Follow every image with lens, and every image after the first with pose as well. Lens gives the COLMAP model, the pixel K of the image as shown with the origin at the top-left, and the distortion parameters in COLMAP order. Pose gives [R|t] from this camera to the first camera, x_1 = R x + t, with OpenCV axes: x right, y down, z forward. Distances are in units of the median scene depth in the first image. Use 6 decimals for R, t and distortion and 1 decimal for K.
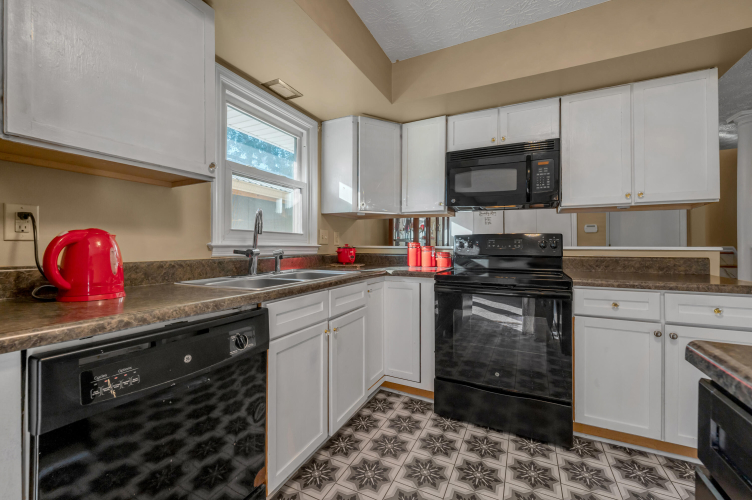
lens RADIAL K [[304.8, 0, 376.8], [0, 304.8, 246.0], [0, 0, 1]] dist [-0.001298, -0.000169]
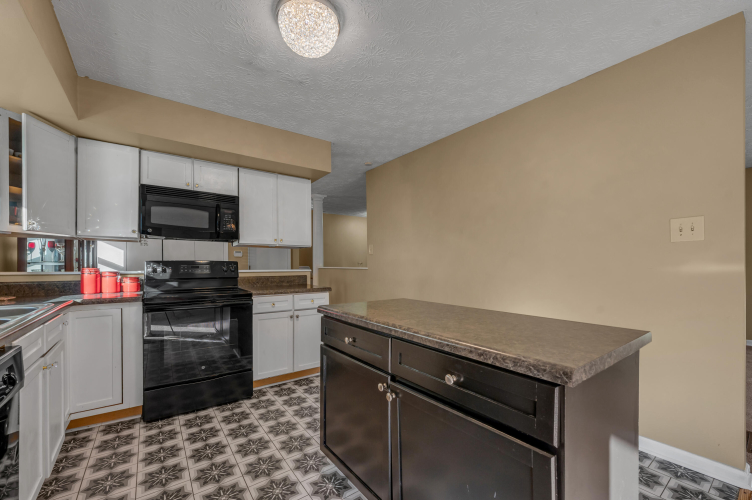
lens RADIAL K [[302.5, 0, 376.3], [0, 302.5, 260.6], [0, 0, 1]] dist [0.000085, 0.000066]
pose [[0.457050, 0.008798, 0.889397, -0.383430], [-0.002066, 0.999959, -0.008830, -0.034313], [-0.889438, 0.002198, 0.457050, -0.249351]]
